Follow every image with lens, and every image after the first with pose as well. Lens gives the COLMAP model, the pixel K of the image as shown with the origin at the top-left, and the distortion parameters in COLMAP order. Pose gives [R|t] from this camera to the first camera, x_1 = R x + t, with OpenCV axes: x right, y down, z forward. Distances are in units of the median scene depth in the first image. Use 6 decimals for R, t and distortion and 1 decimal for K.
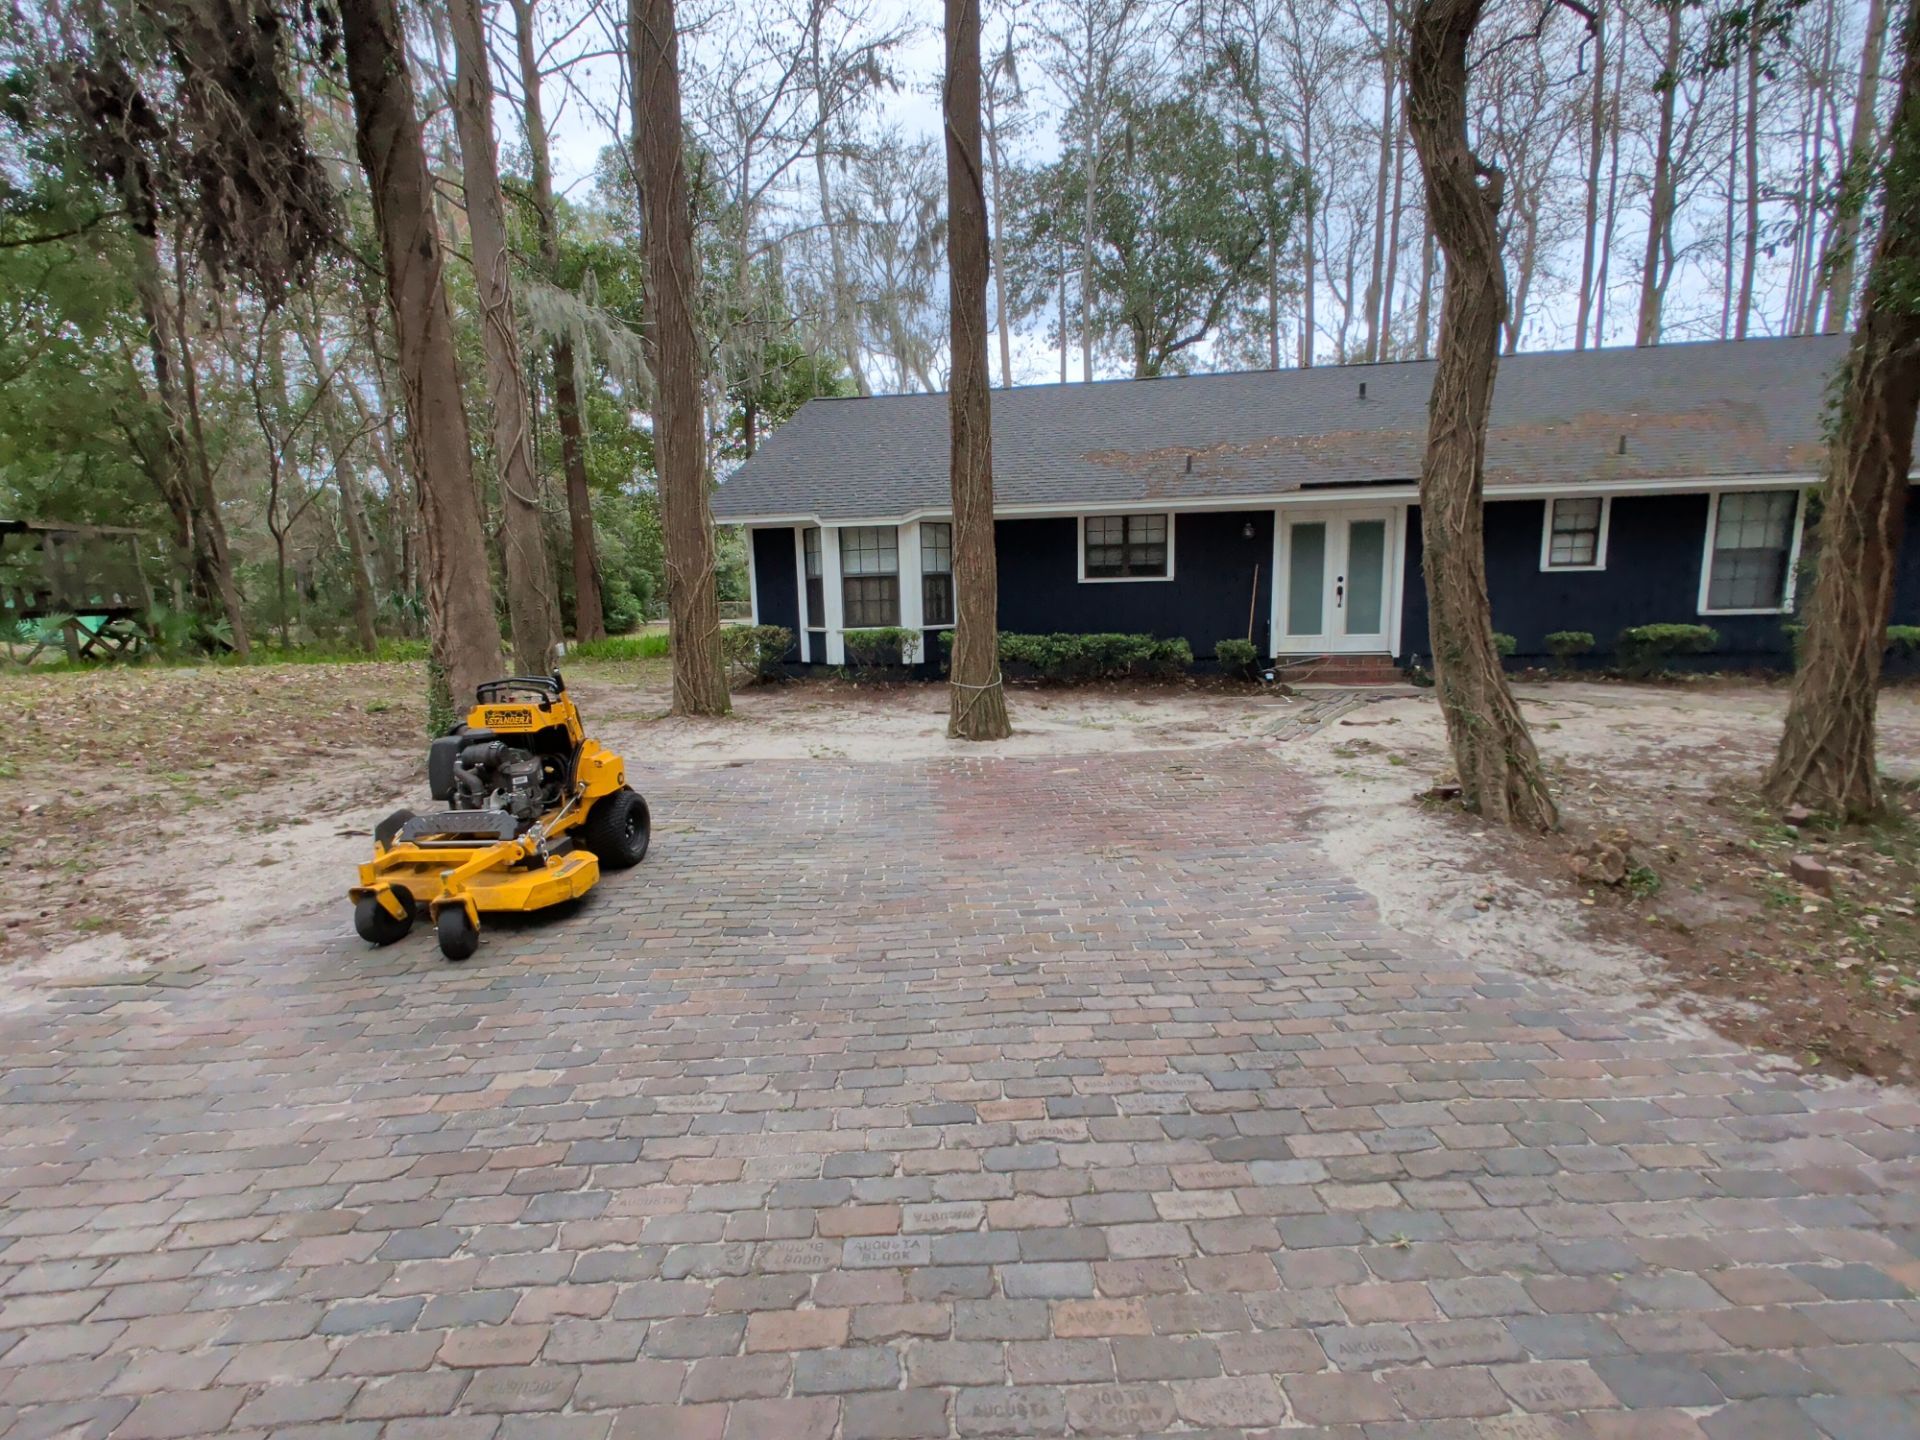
lens RADIAL K [[848.4, 0, 956.4], [0, 848.4, 713.4], [0, 0, 1]] dist [0.005073, -0.000254]
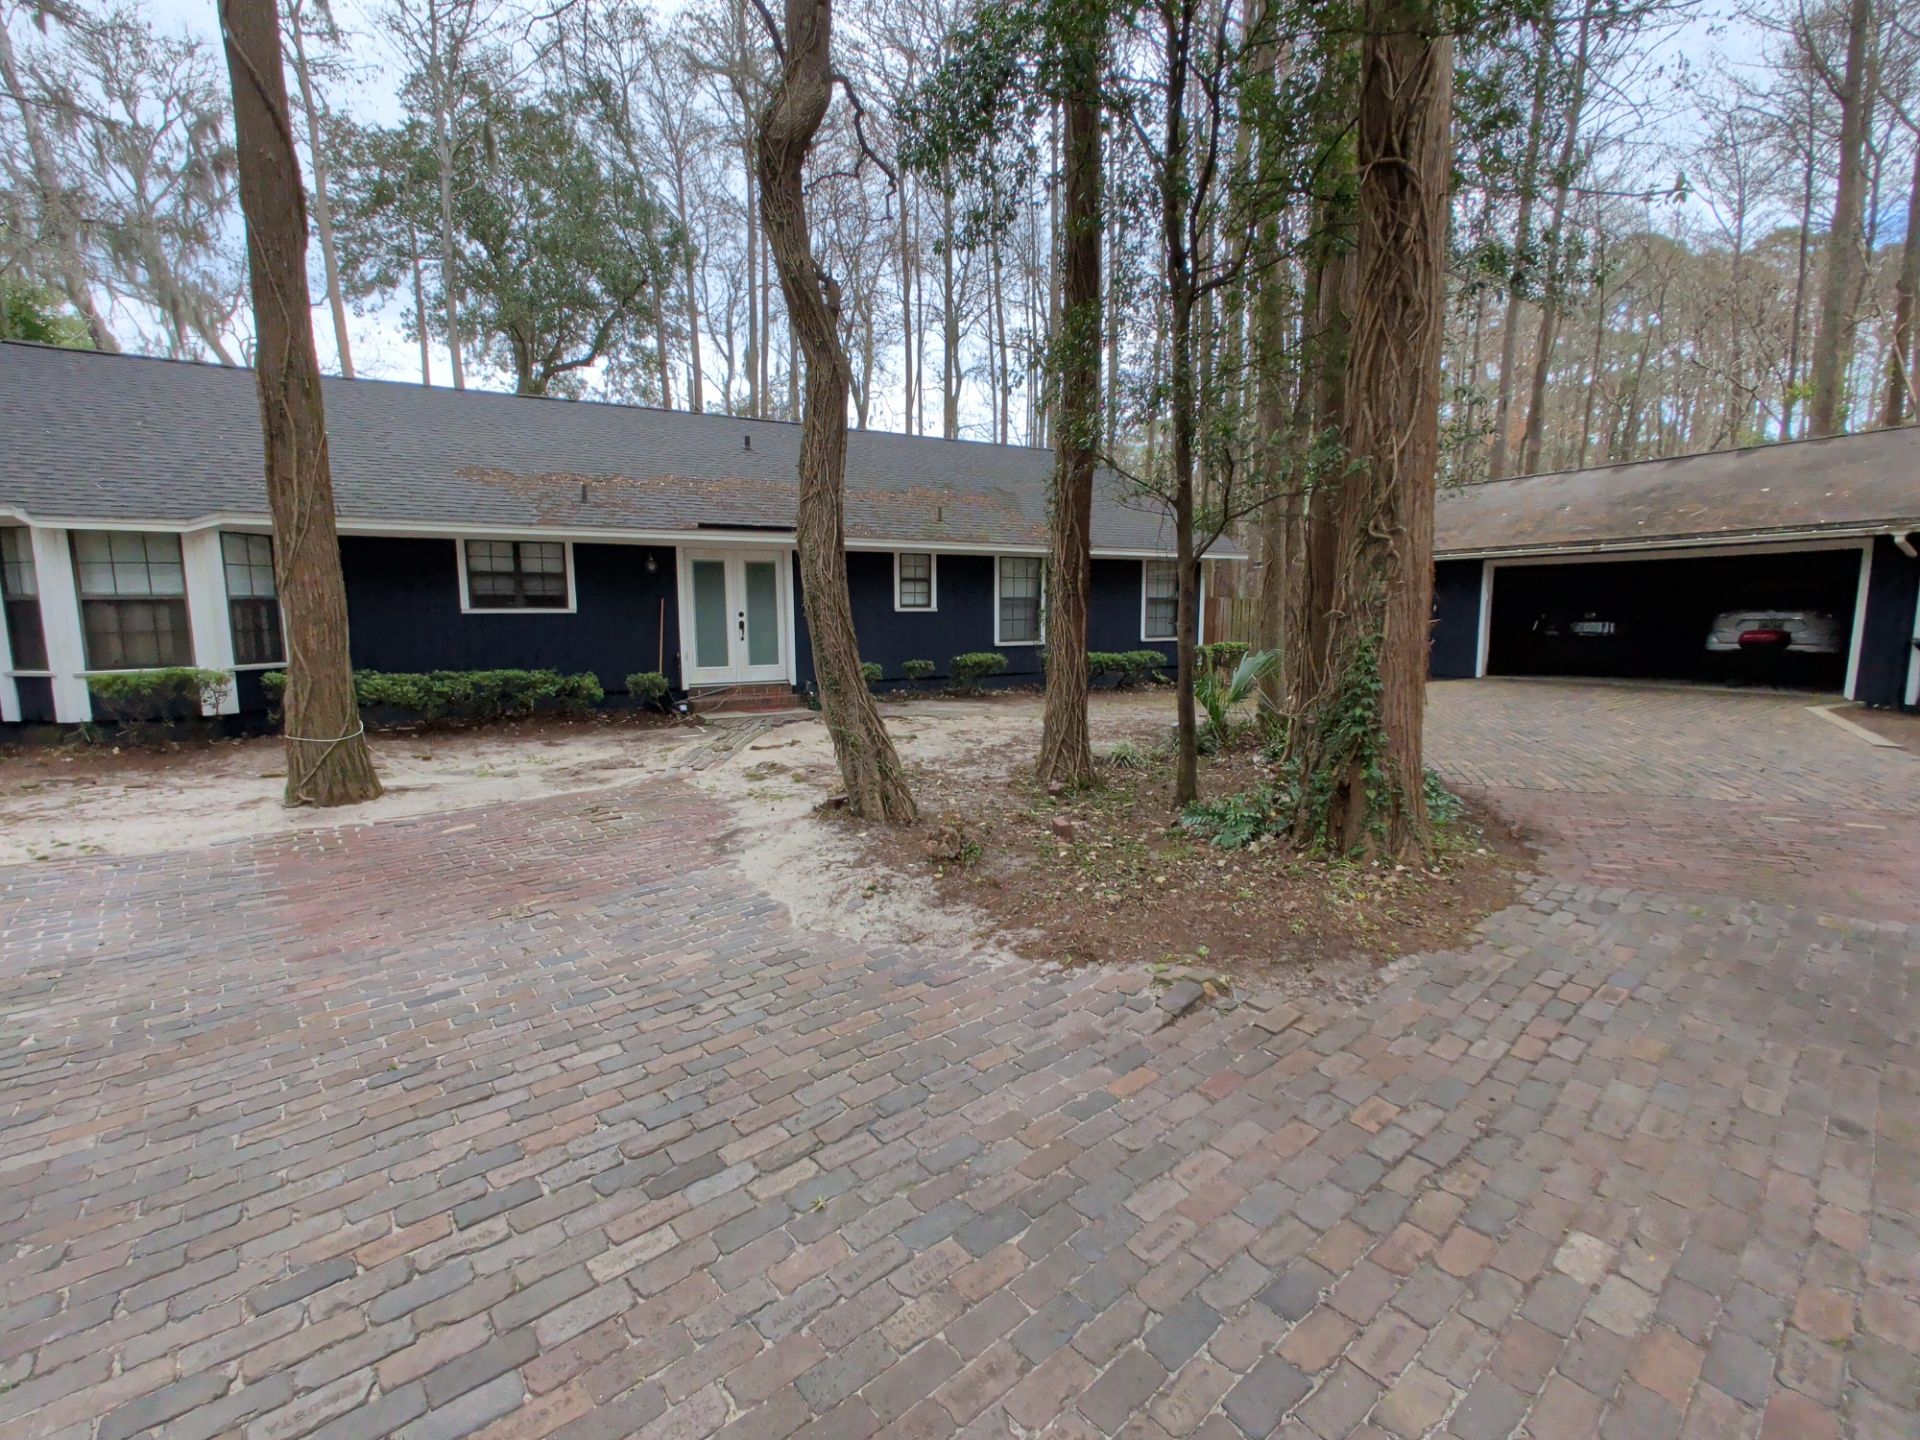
lens RADIAL K [[848.4, 0, 956.4], [0, 848.4, 713.4], [0, 0, 1]] dist [0.005073, -0.000254]
pose [[0.787985, -0.055312, 0.613205, 0.001106], [0.077646, 0.996932, -0.009852, -0.001491], [-0.610779, 0.055376, 0.789863, -0.008270]]
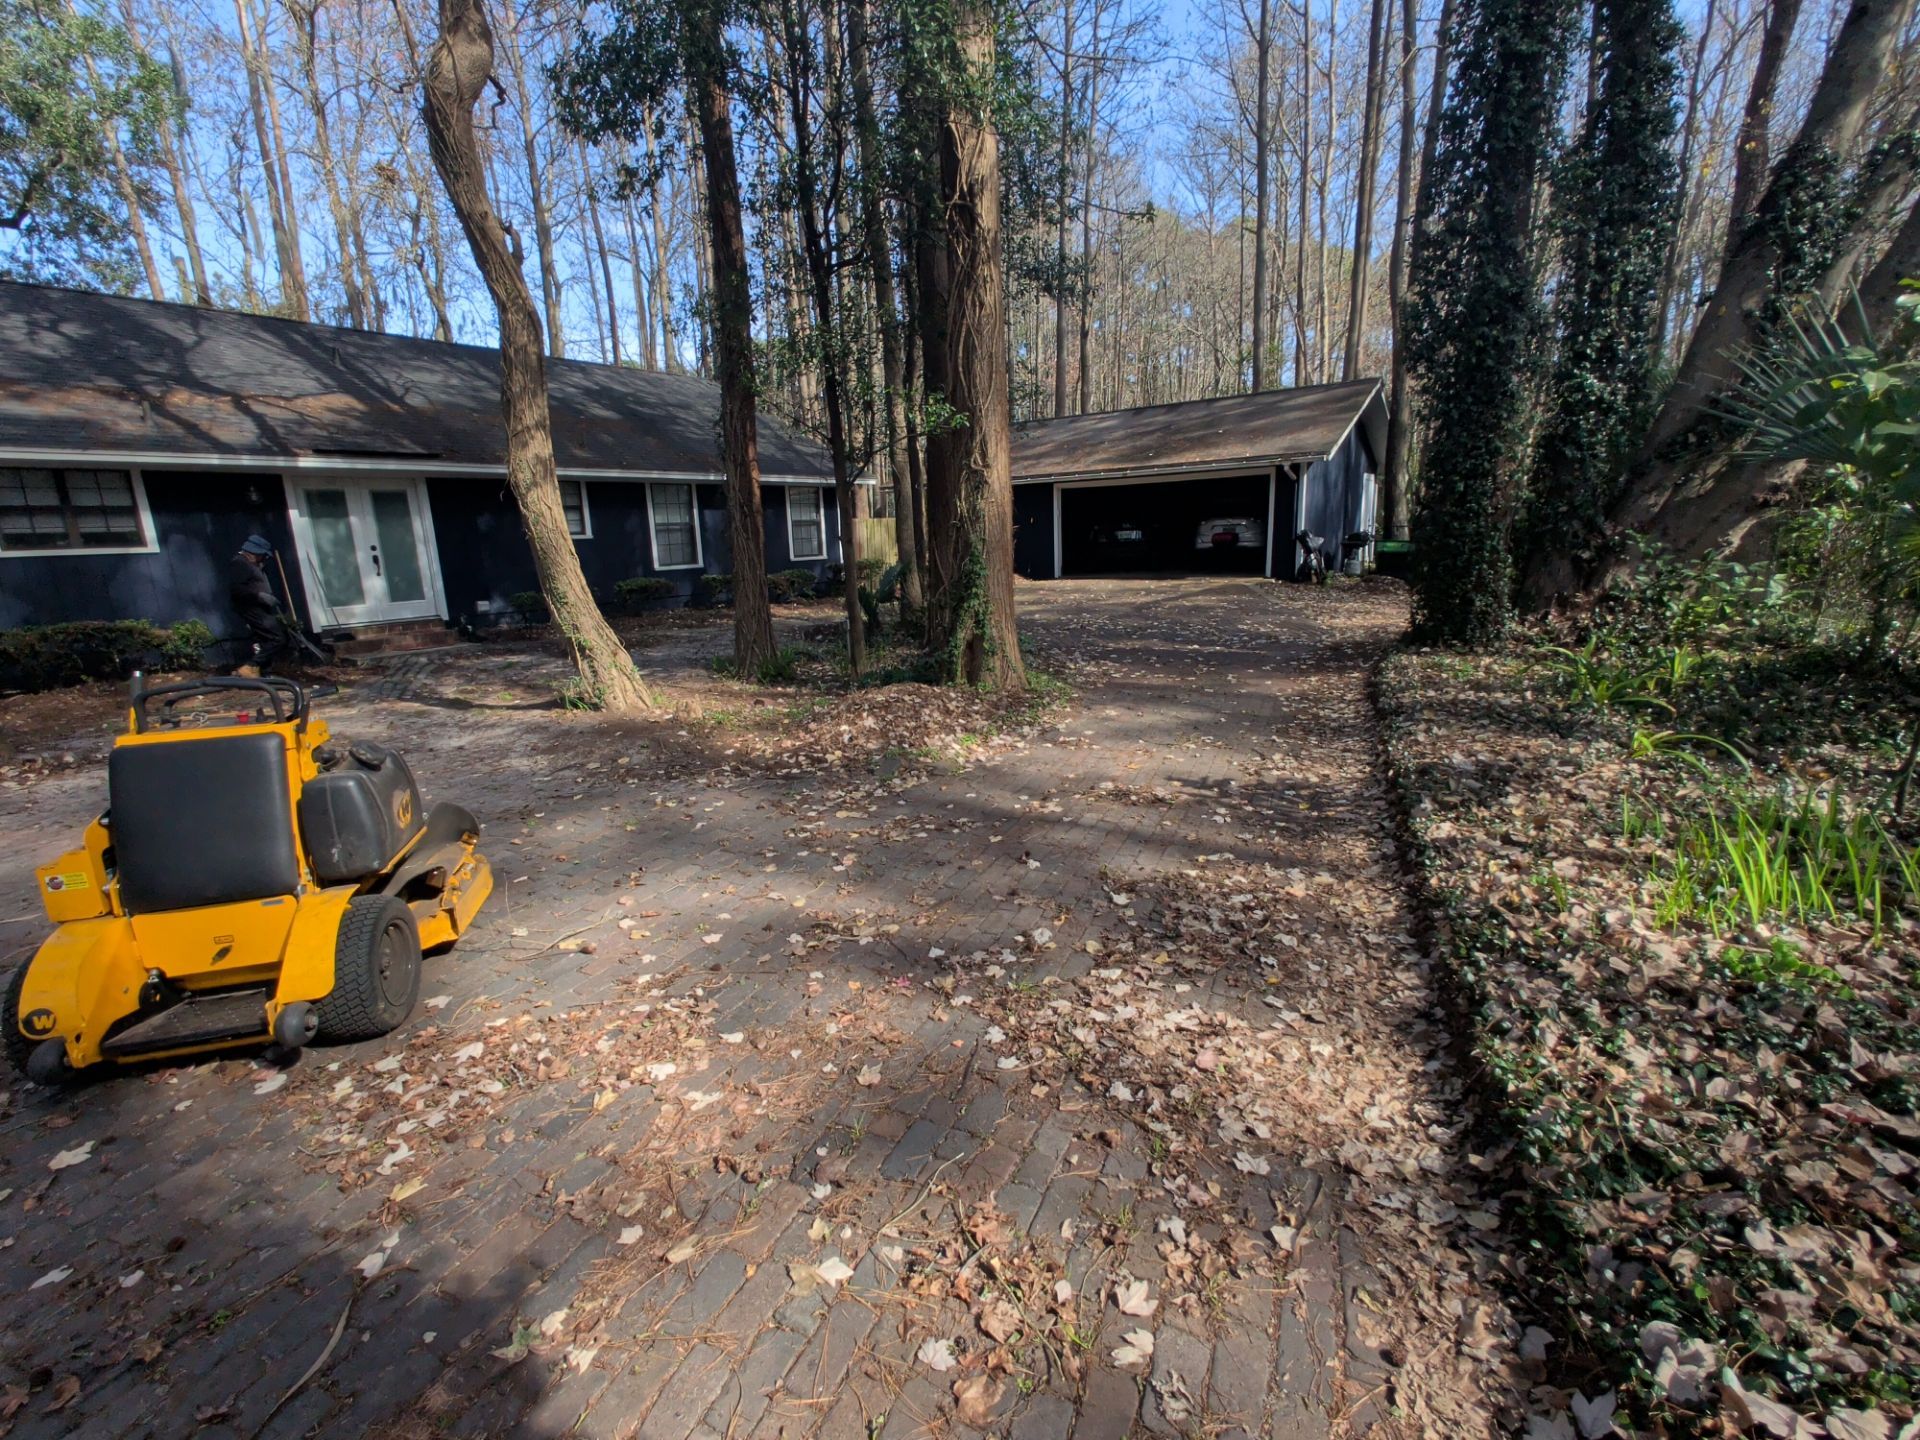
lens RADIAL K [[848.4, 0, 956.4], [0, 848.4, 713.4], [0, 0, 1]] dist [0.005073, -0.000254]
pose [[0.460992, -0.182815, 0.868369, -0.149265], [0.156585, 0.979953, 0.123180, 0.019183], [-0.873480, 0.079188, 0.480377, -0.078323]]
